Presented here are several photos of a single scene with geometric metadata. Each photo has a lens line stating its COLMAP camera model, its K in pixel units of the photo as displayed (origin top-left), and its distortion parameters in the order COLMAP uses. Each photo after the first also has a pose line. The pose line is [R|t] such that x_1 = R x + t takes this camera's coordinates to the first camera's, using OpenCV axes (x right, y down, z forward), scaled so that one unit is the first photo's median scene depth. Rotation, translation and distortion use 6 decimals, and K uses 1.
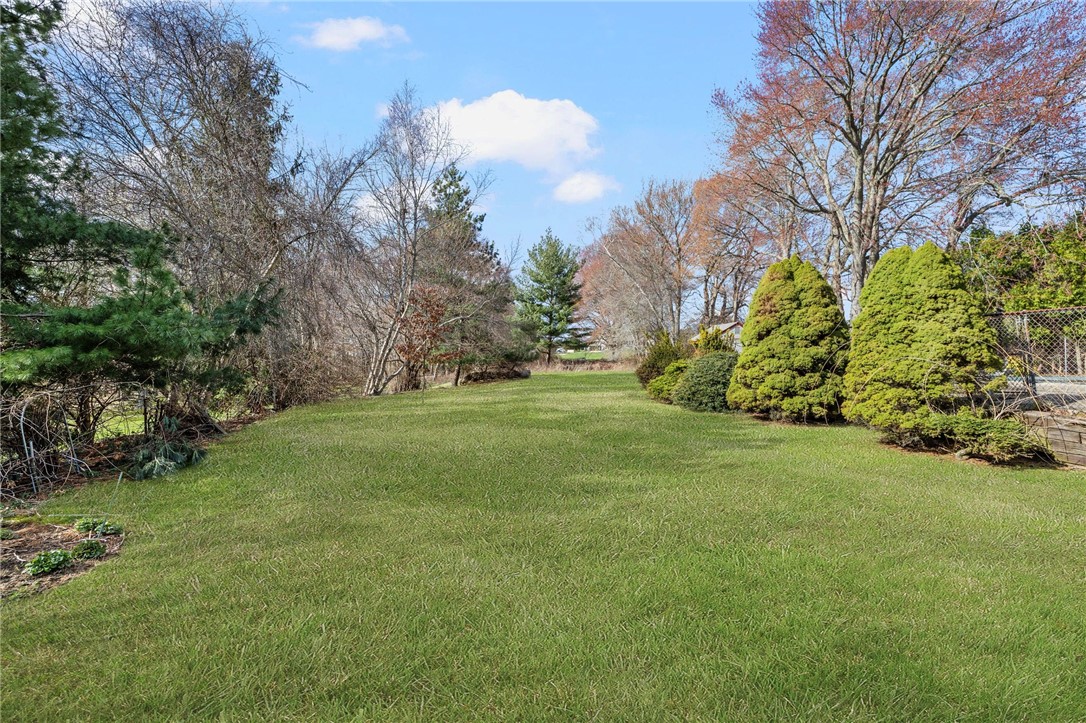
lens RADIAL K [[454.8, 0, 537.5], [0, 454.8, 354.2], [0, 0, 1]] dist [0.000343, 0.000058]
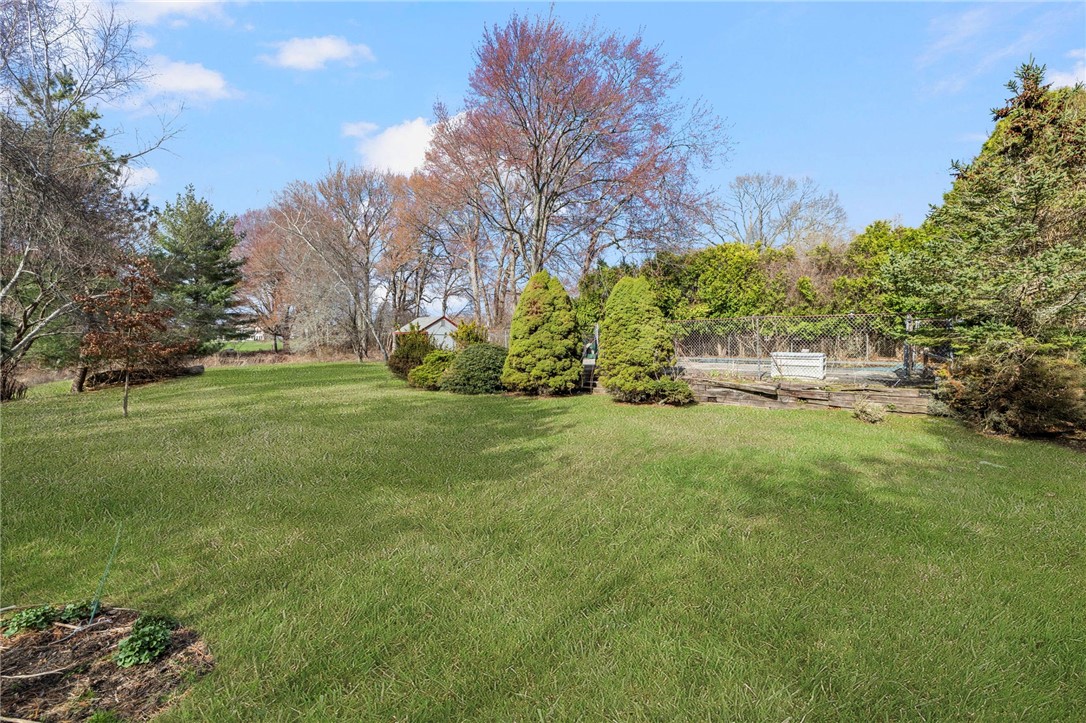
lens RADIAL K [[454.3, 0, 544.8], [0, 454.3, 350.8], [0, 0, 1]] dist [-0.000150, 0.000137]
pose [[0.740289, -0.013165, 0.672160, -0.353640], [0.003193, 0.999866, 0.016067, -0.004641], [-0.672281, -0.009748, 0.740231, 0.015189]]
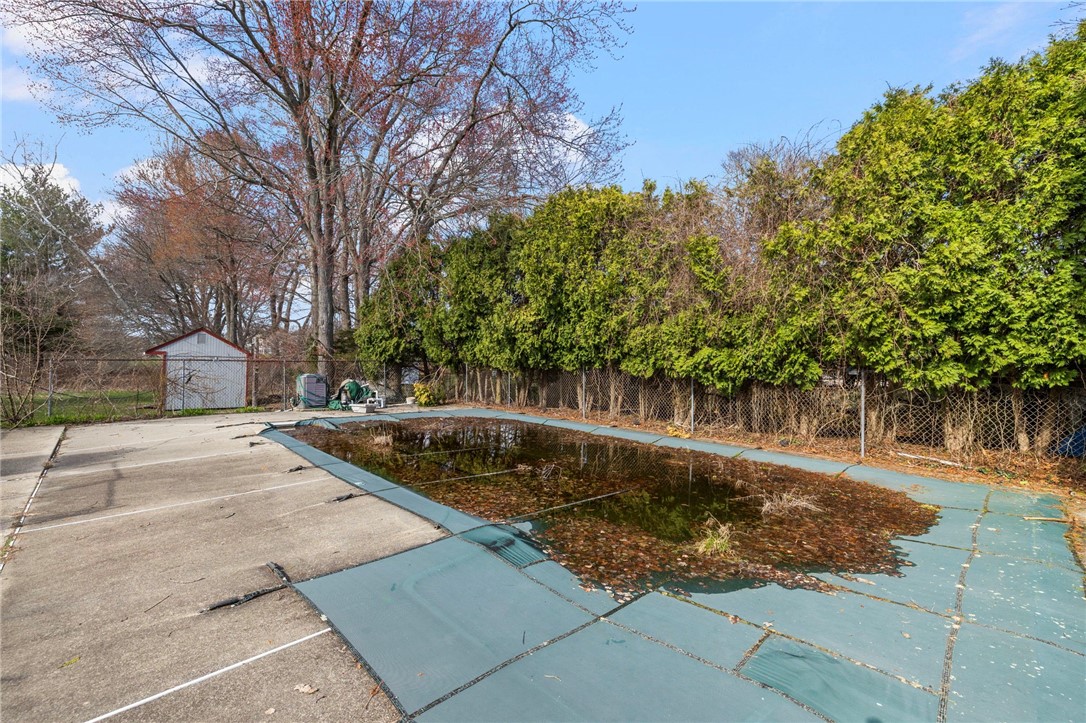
lens RADIAL K [[471.3, 0, 543.2], [0, 471.3, 347.4], [0, 0, 1]] dist [0.000615, -0.000026]
pose [[0.769341, 0.021502, 0.638477, 1.097417], [-0.008474, 0.999689, -0.023456, -0.074963], [-0.638782, 0.012635, 0.769284, 0.274050]]
